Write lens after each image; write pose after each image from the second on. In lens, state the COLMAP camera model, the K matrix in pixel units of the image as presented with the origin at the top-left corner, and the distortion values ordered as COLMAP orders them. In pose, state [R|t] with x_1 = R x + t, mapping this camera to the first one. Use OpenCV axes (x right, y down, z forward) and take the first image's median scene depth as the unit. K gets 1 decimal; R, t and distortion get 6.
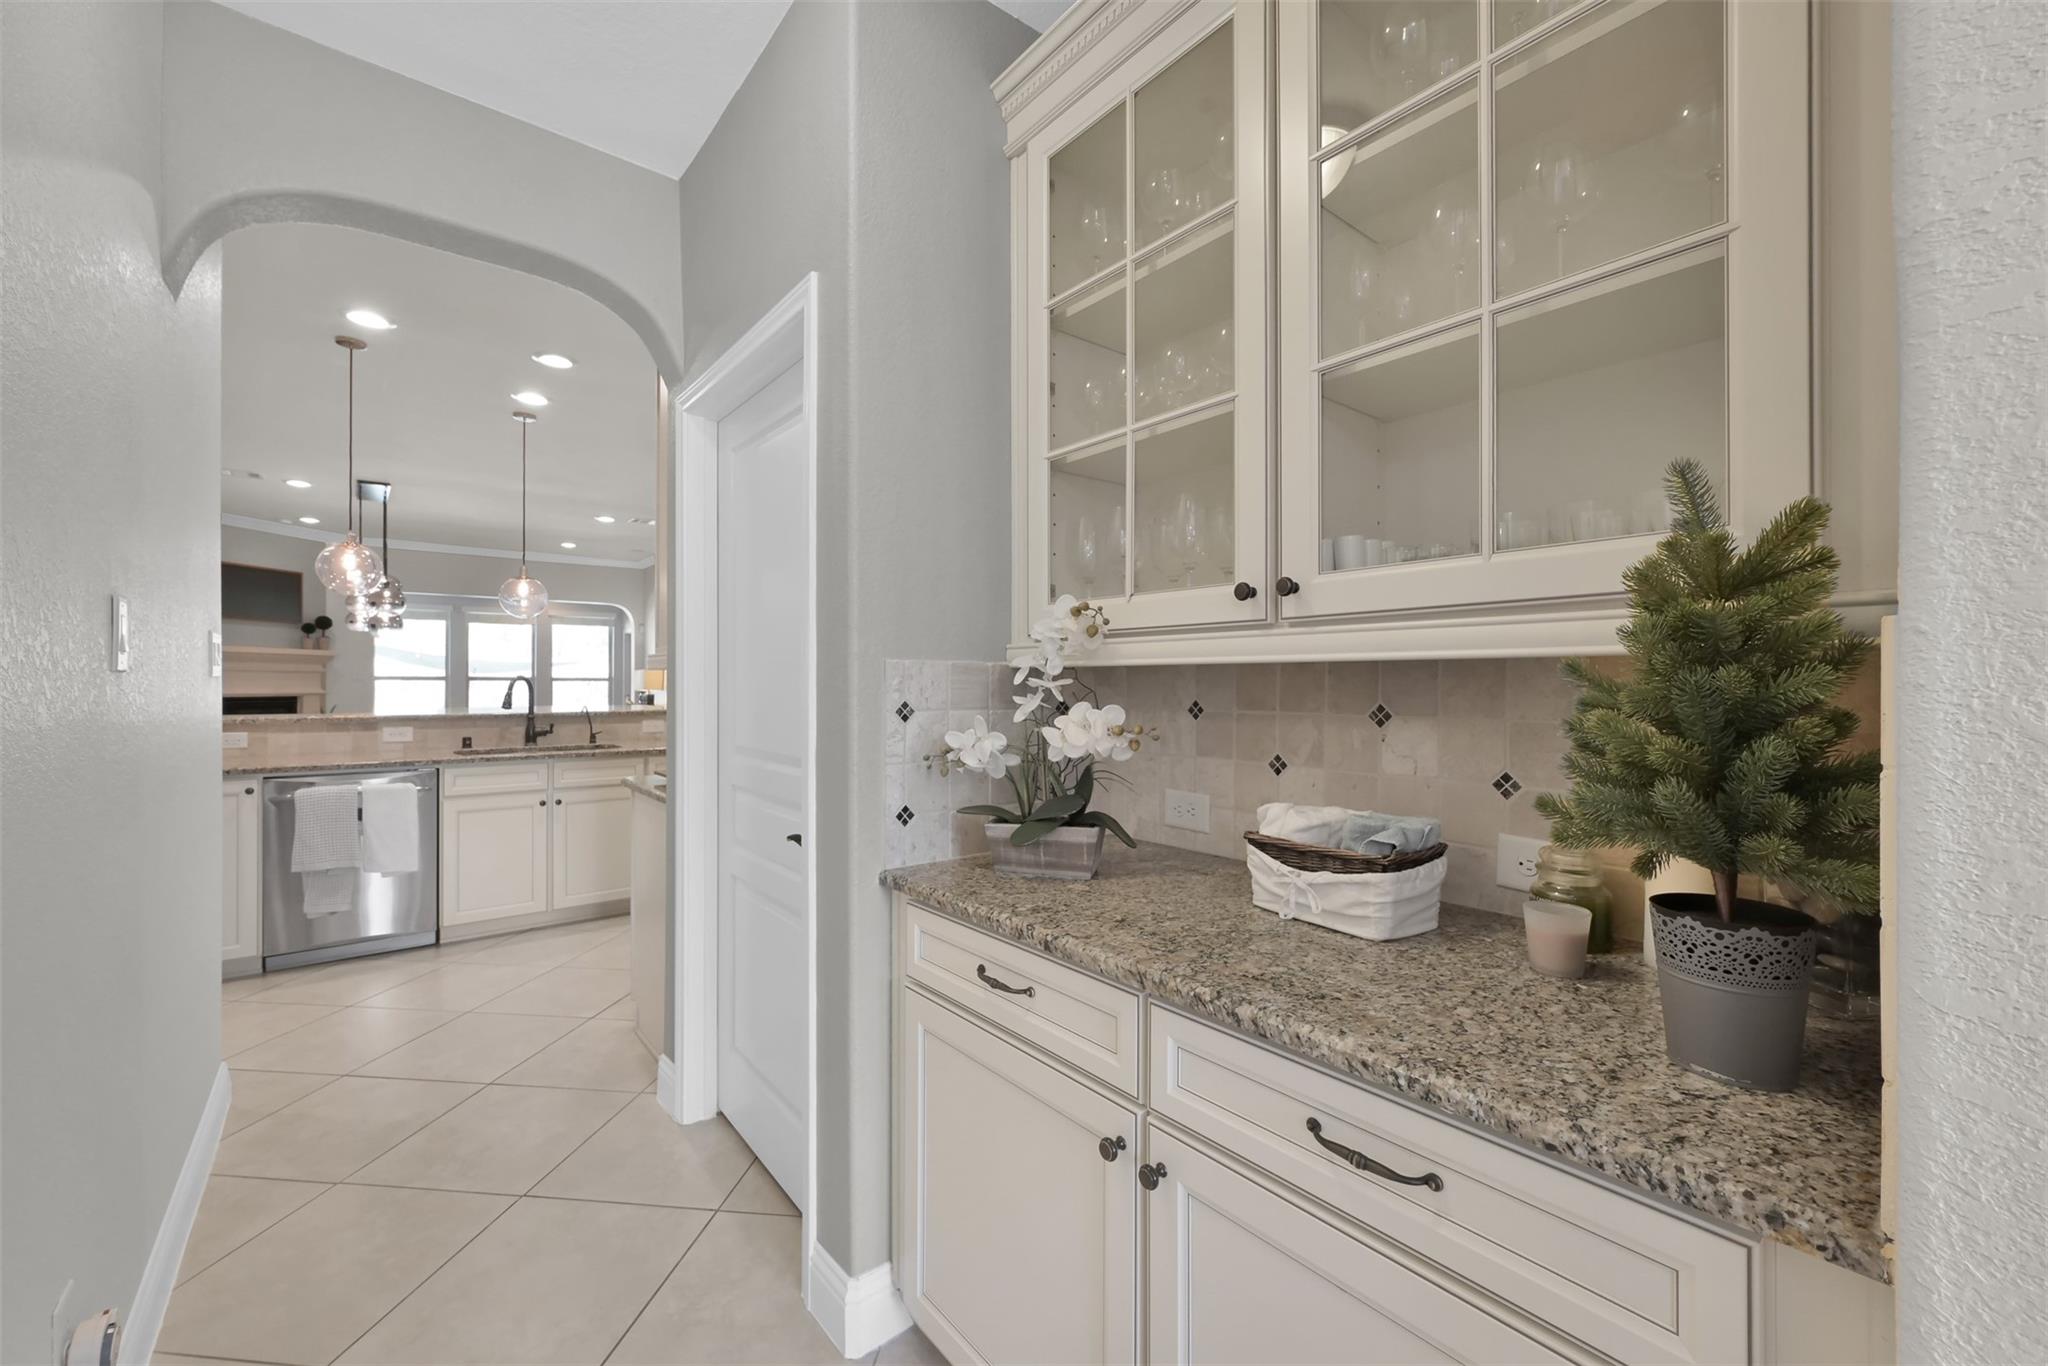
lens RADIAL K [[812.5, 0, 1024.0], [0, 812.5, 683.0], [0, 0, 1]] dist [0.009677, 0.000063]
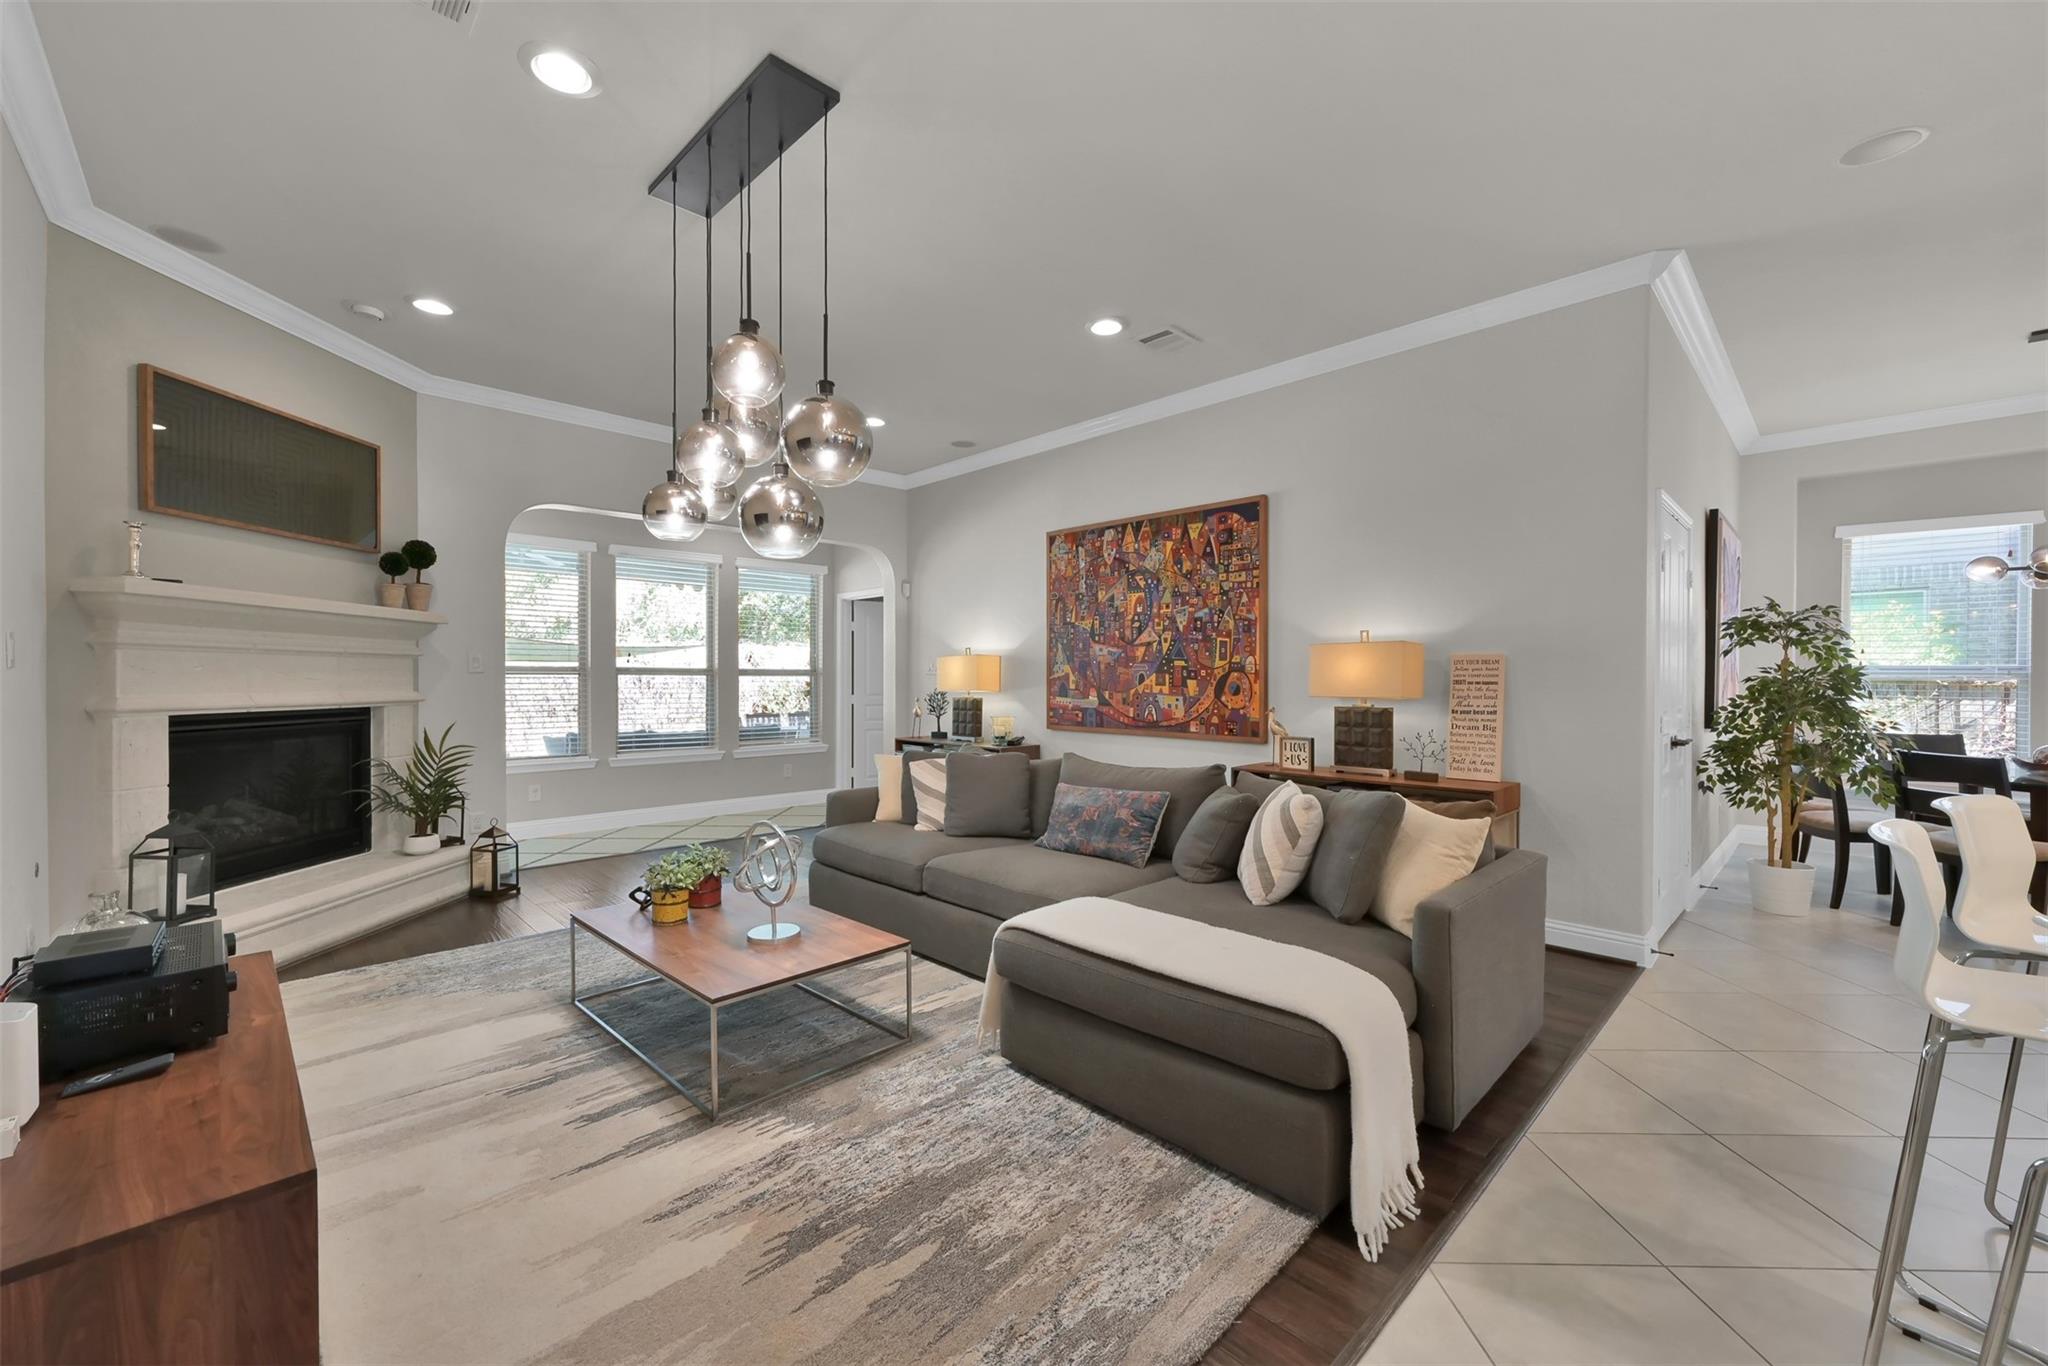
lens RADIAL K [[807.2, 0, 1024.0], [0, 807.2, 683.0], [0, 0, 1]] dist [-0.000556, 0.000147]
pose [[0.995999, -0.001089, 0.089362, -0.550479], [0.000568, 0.999983, 0.005850, 0.000296], [-0.089367, -0.005776, 0.995982, 0.498033]]
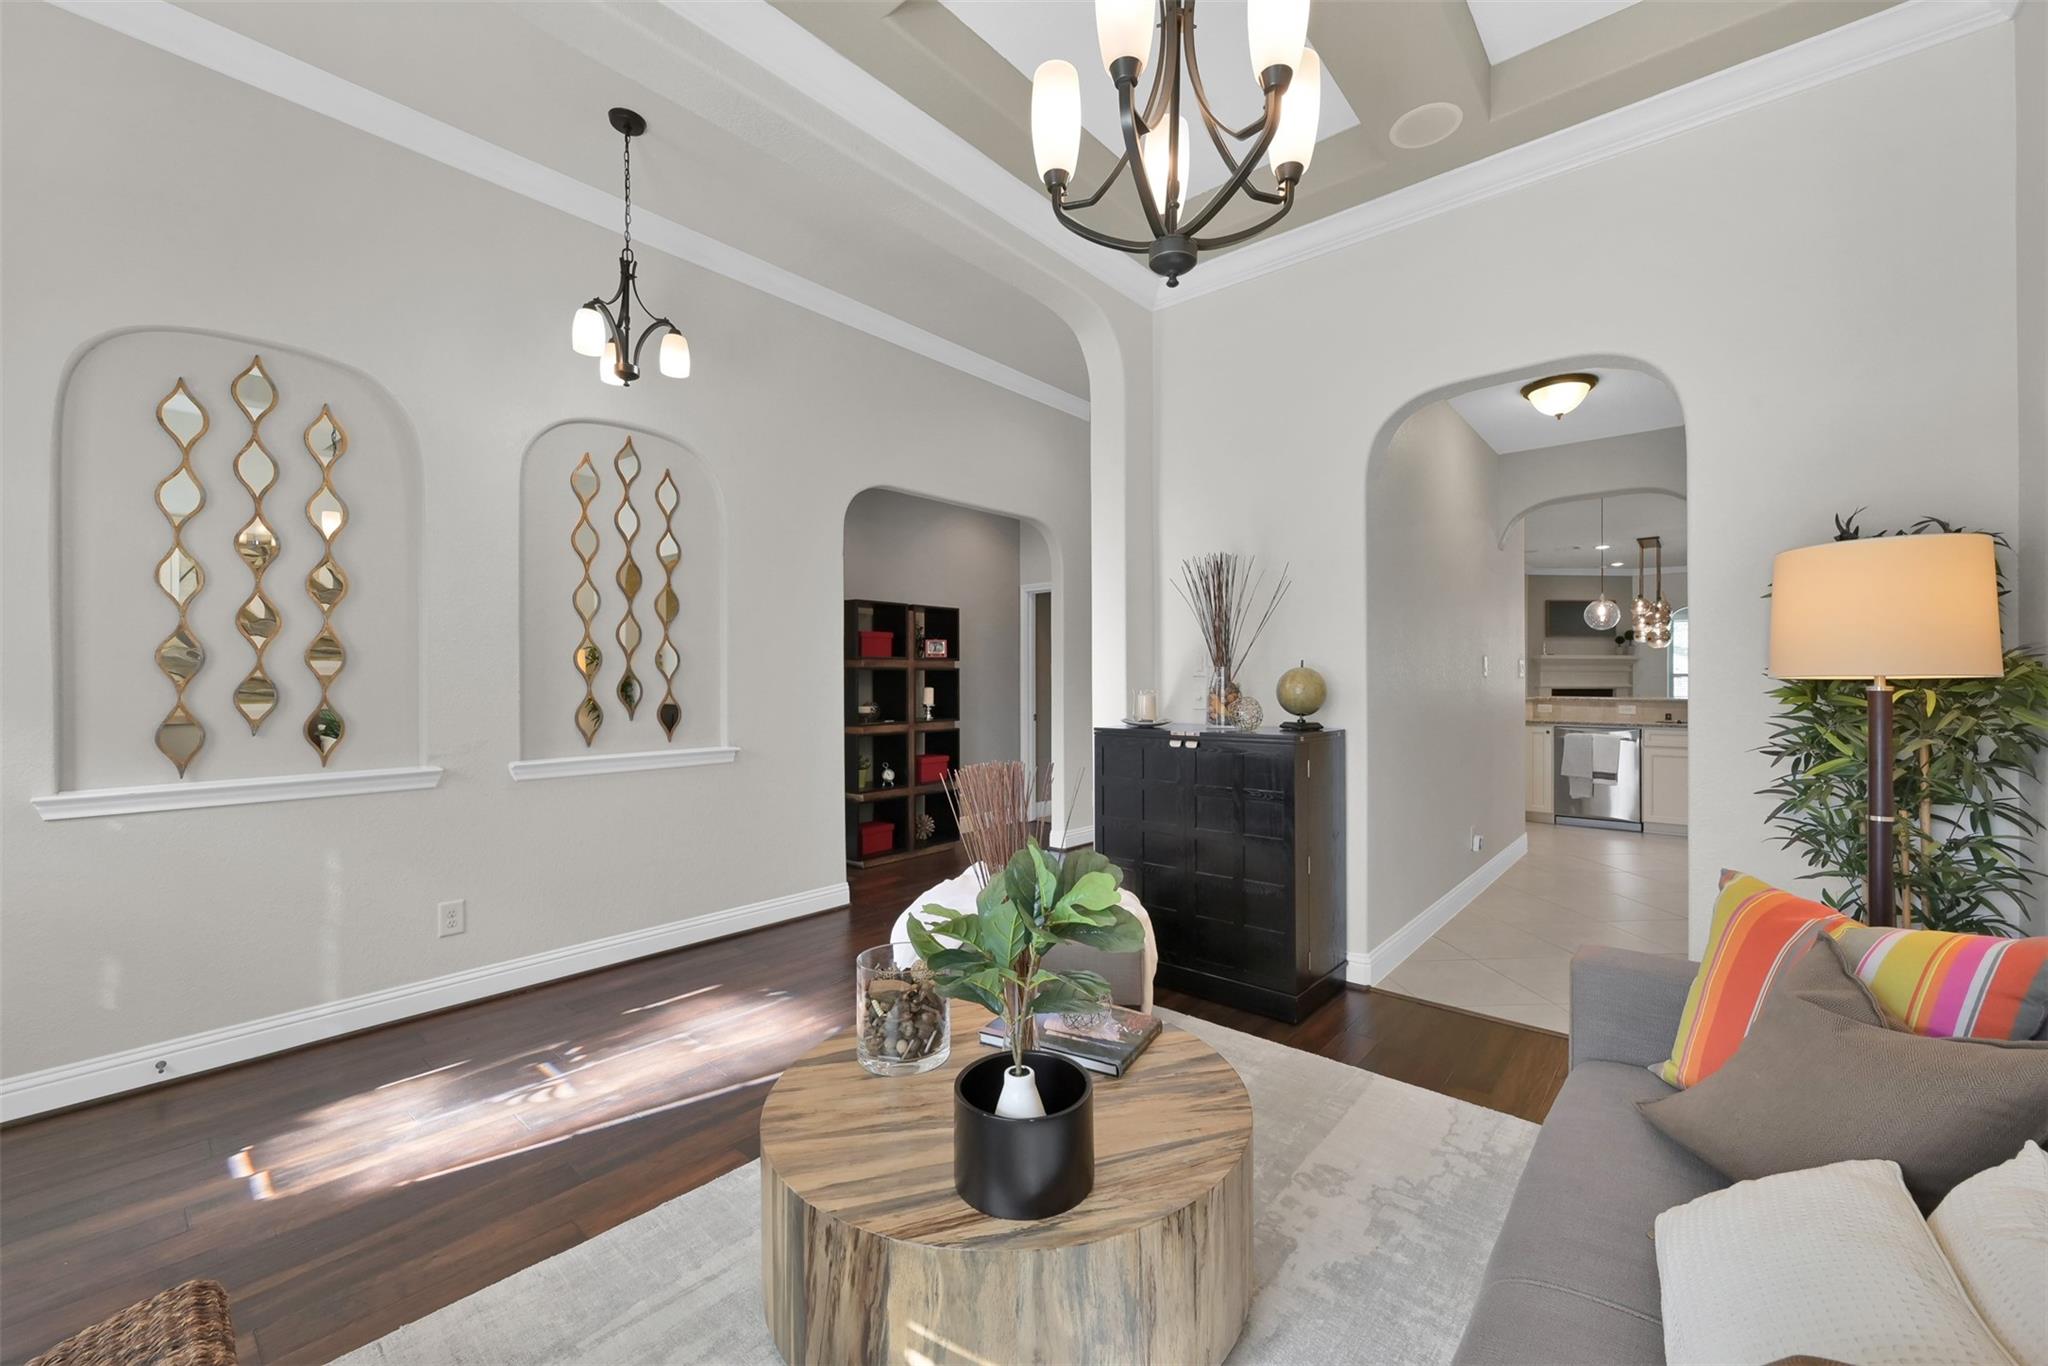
lens RADIAL K [[812.5, 0, 1024.0], [0, 812.5, 683.0], [0, 0, 1]] dist [0.009677, 0.000063]
pose [[0.177083, 0.004323, -0.984187, 0.326242], [0.000268, 0.999990, 0.004440, 0.000419], [0.984196, -0.001050, 0.177080, -0.256412]]
